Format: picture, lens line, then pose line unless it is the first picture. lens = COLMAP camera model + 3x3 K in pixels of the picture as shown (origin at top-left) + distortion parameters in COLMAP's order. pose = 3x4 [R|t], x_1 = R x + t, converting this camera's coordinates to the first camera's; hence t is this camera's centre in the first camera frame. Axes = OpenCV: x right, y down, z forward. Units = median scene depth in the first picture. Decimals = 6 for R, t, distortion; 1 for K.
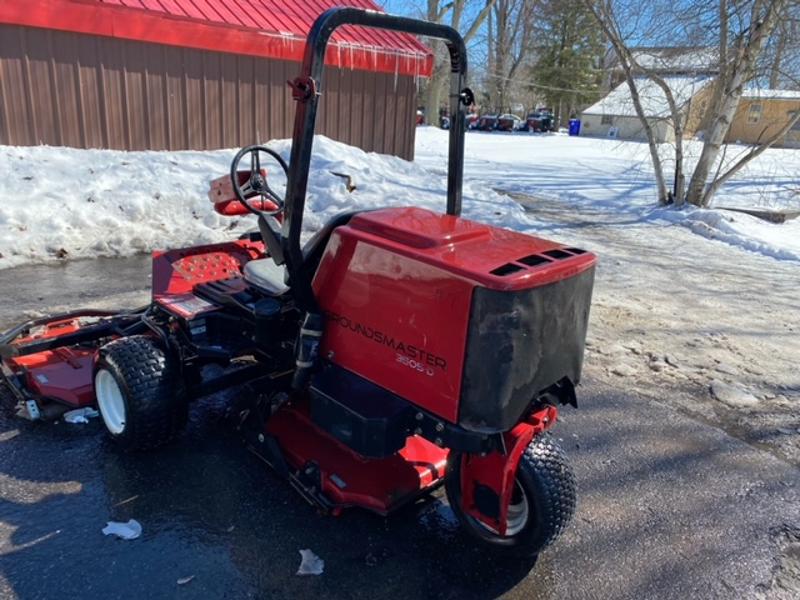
lens RADIAL K [[603.9, 0, 417.4], [0, 603.9, 316.2], [0, 0, 1]] dist [0.111552, -0.192083]
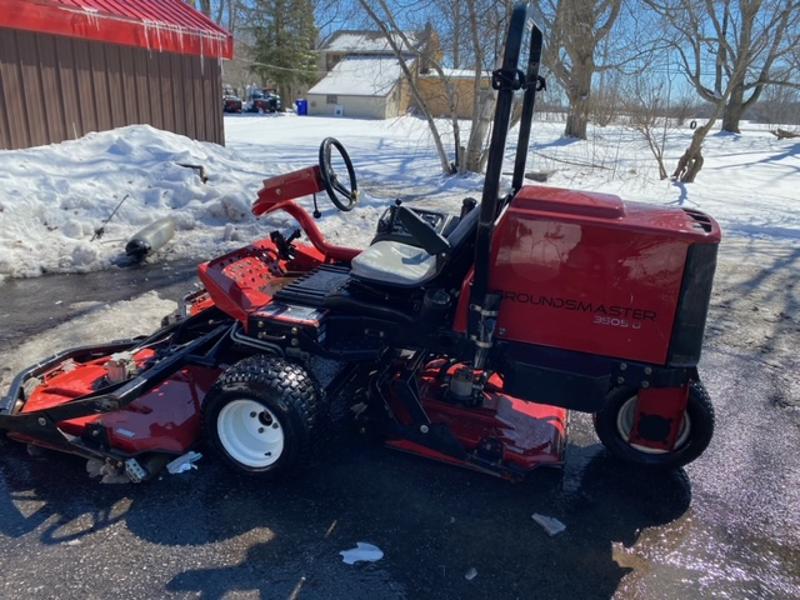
lens RADIAL K [[605.2, 0, 400.0], [0, 605.2, 300.0], [0, 0, 1]] dist [0.030014, -0.006036]
pose [[0.901857, -0.160306, 0.401193, -0.233252], [0.157325, 0.986712, 0.040607, -0.019988], [-0.402371, 0.026496, 0.915093, 0.036624]]
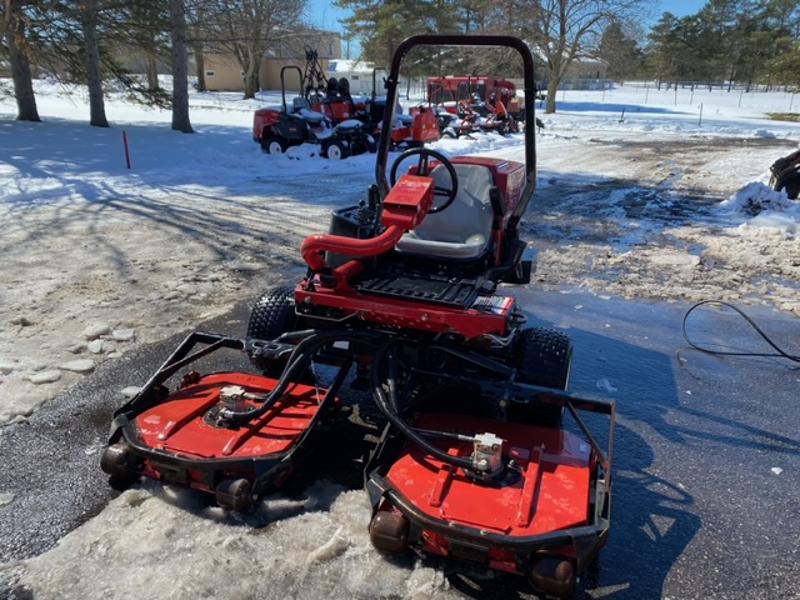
lens RADIAL K [[605.2, 0, 400.0], [0, 605.2, 300.0], [0, 0, 1]] dist [0.030014, -0.006036]
pose [[-0.404608, -0.376937, 0.833193, -0.457802], [0.256544, 0.827731, 0.499047, -0.226549], [-0.877769, 0.415669, -0.238206, 0.541201]]
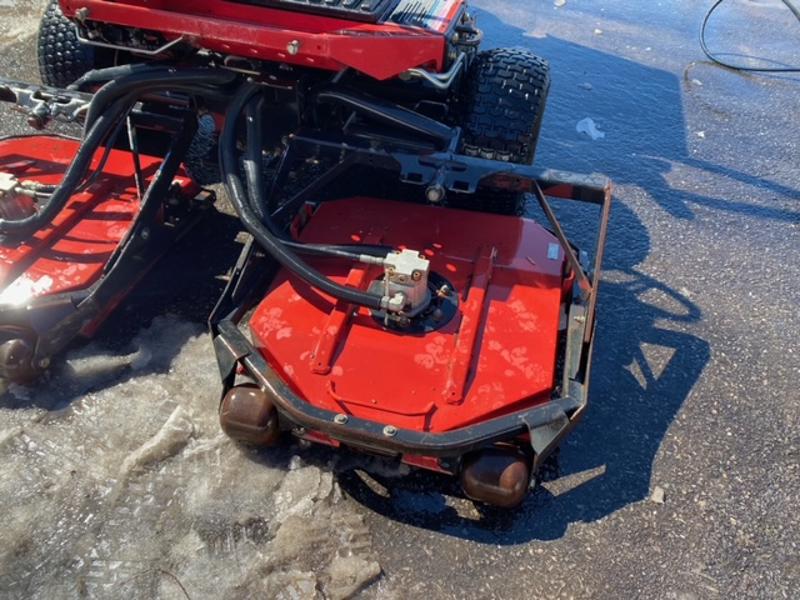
lens RADIAL K [[605.2, 0, 400.0], [0, 605.2, 300.0], [0, 0, 1]] dist [0.030014, -0.006036]
pose [[-0.468207, -0.690679, 0.551130, -0.358852], [0.244059, 0.498373, 0.831901, -0.156219], [-0.849245, 0.524010, -0.064775, 0.478469]]
